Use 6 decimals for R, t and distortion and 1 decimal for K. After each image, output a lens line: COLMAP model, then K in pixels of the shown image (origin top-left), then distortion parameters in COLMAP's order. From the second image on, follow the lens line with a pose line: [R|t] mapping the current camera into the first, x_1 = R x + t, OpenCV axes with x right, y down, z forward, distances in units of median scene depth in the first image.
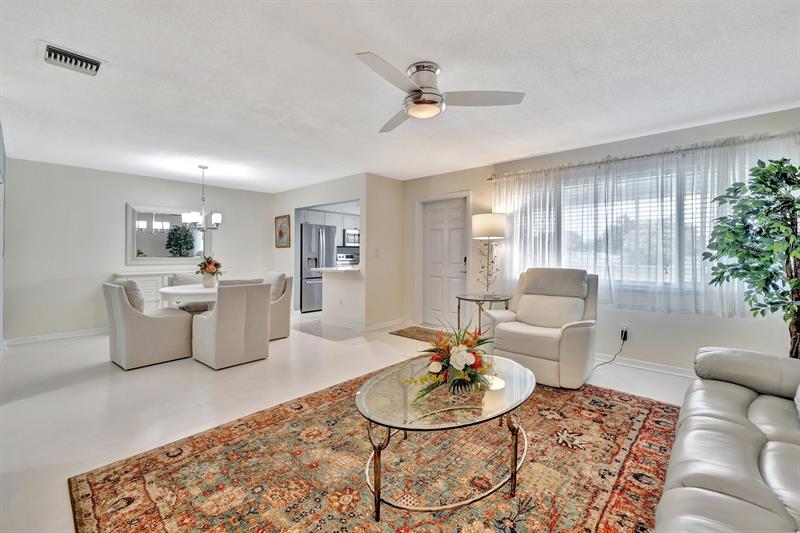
lens RADIAL K [[338.6, 0, 395.3], [0, 338.6, 259.9], [0, 0, 1]] dist [0.004146, -0.000626]
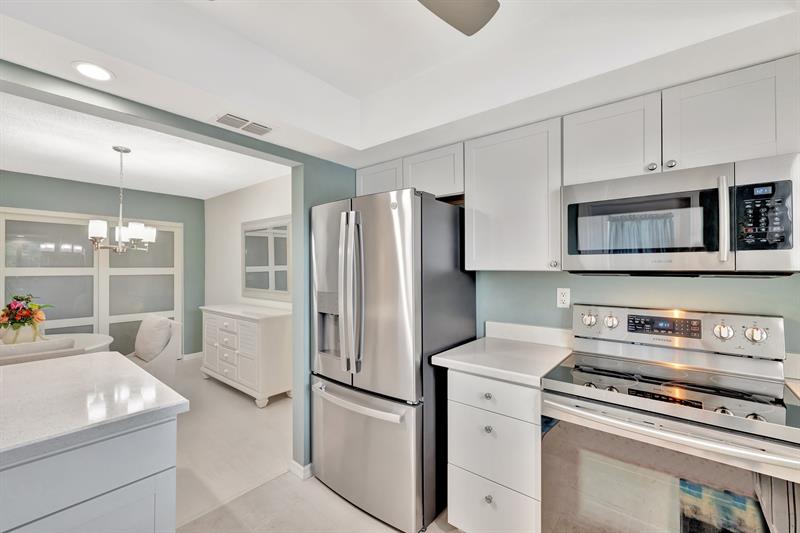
lens RADIAL K [[338.6, 0, 394.1], [0, 338.6, 263.9], [0, 0, 1]] dist [0.004146, -0.000626]
pose [[0.038365, -0.017423, -0.999112, 0.082874], [-0.026656, 0.999474, -0.018452, -0.068853], [0.998908, 0.027340, 0.037880, 1.551388]]
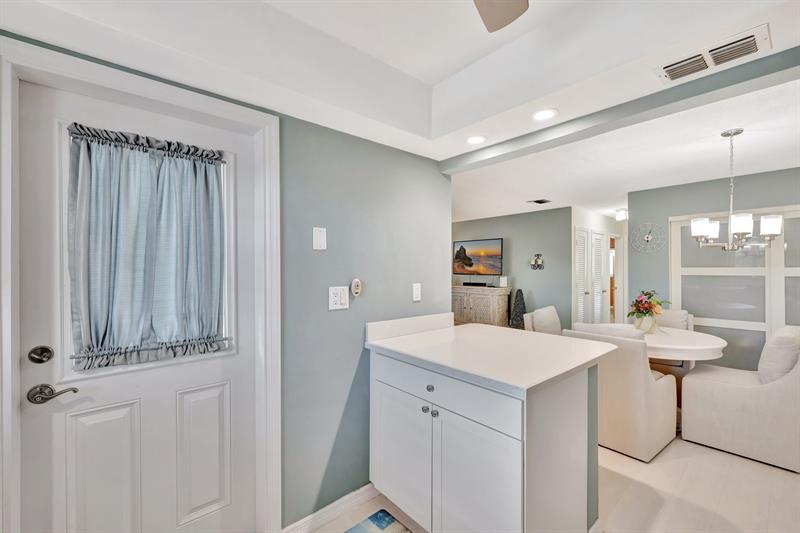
lens RADIAL K [[338.6, 0, 400.2], [0, 338.6, 267.5], [0, 0, 1]] dist [0.004146, -0.000626]
pose [[-0.993052, 0.000333, 0.117674, -0.100469], [0.002677, 0.999801, 0.019765, -0.072252], [-0.117644, 0.019943, -0.992856, 1.690660]]
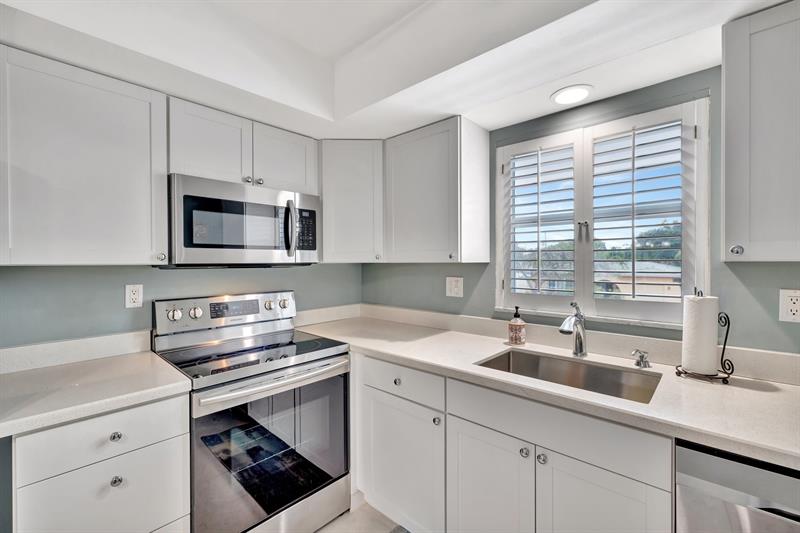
lens RADIAL K [[338.6, 0, 406.1], [0, 338.6, 263.6], [0, 0, 1]] dist [0.004146, -0.000626]
pose [[0.999957, -0.006252, -0.006785, -0.037239], [0.006121, 0.999798, -0.019159, -0.065935], [0.006904, 0.019117, 0.999793, 1.413615]]
